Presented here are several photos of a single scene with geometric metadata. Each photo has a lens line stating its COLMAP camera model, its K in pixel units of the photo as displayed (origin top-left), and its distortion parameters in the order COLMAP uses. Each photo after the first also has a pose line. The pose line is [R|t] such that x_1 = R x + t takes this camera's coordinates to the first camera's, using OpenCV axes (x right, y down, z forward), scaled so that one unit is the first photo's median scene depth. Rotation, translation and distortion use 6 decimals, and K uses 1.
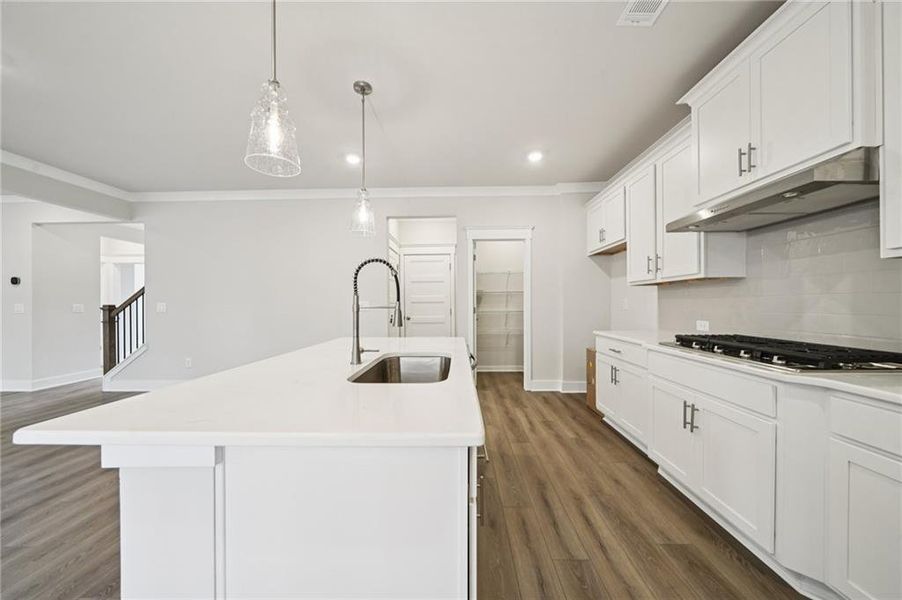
lens RADIAL K [[311.8, 0, 451.0], [0, 311.8, 300.0], [0, 0, 1]] dist [-0.000763, -0.000086]
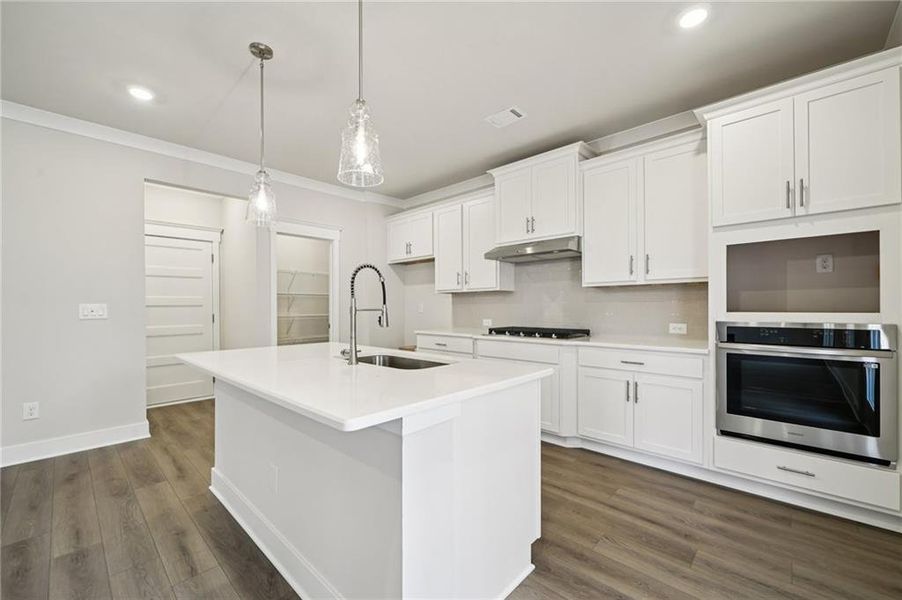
lens RADIAL K [[367.2, 0, 449.5], [0, 367.2, 302.1], [0, 0, 1]] dist [-0.003499, -0.000143]
pose [[0.672099, 0.010785, 0.740383, -0.668615], [-0.006962, 0.999942, -0.008246, 0.002786], [-0.740429, 0.000388, 0.672135, -0.038633]]
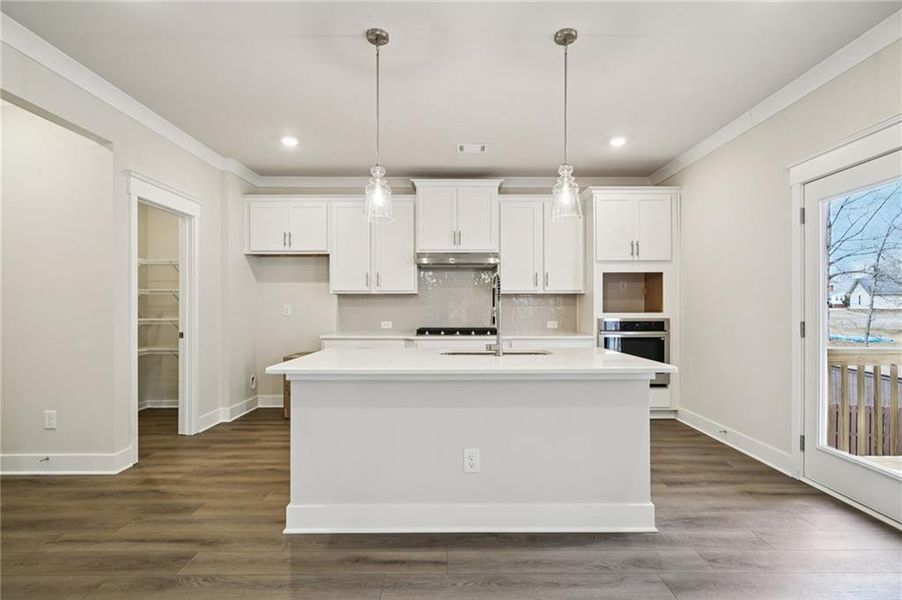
lens RADIAL K [[427.0, 0, 449.7], [0, 427.0, 302.3], [0, 0, 1]] dist [-0.001016, 0.000895]
pose [[-0.020653, 0.018920, 0.999608, -1.364115], [-0.010742, 0.999759, -0.019145, 0.013988], [-0.999729, -0.011133, -0.020445, 0.832713]]
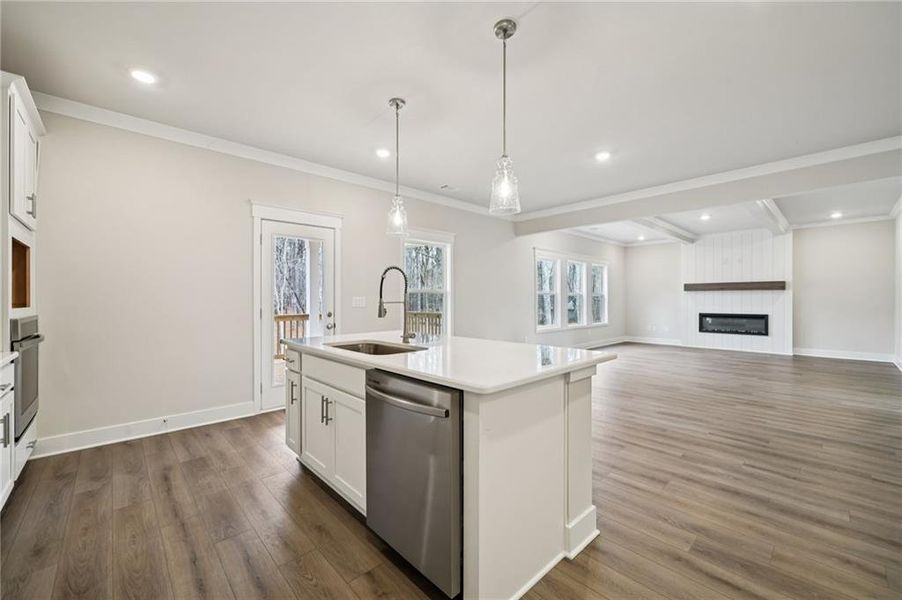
lens RADIAL K [[367.2, 0, 449.5], [0, 367.2, 302.1], [0, 0, 1]] dist [-0.003499, -0.000143]
pose [[-0.719681, 0.011109, -0.694216, 0.468004], [0.015574, 0.999879, -0.000146, 0.015674], [0.694130, -0.010917, -0.719767, 1.565839]]
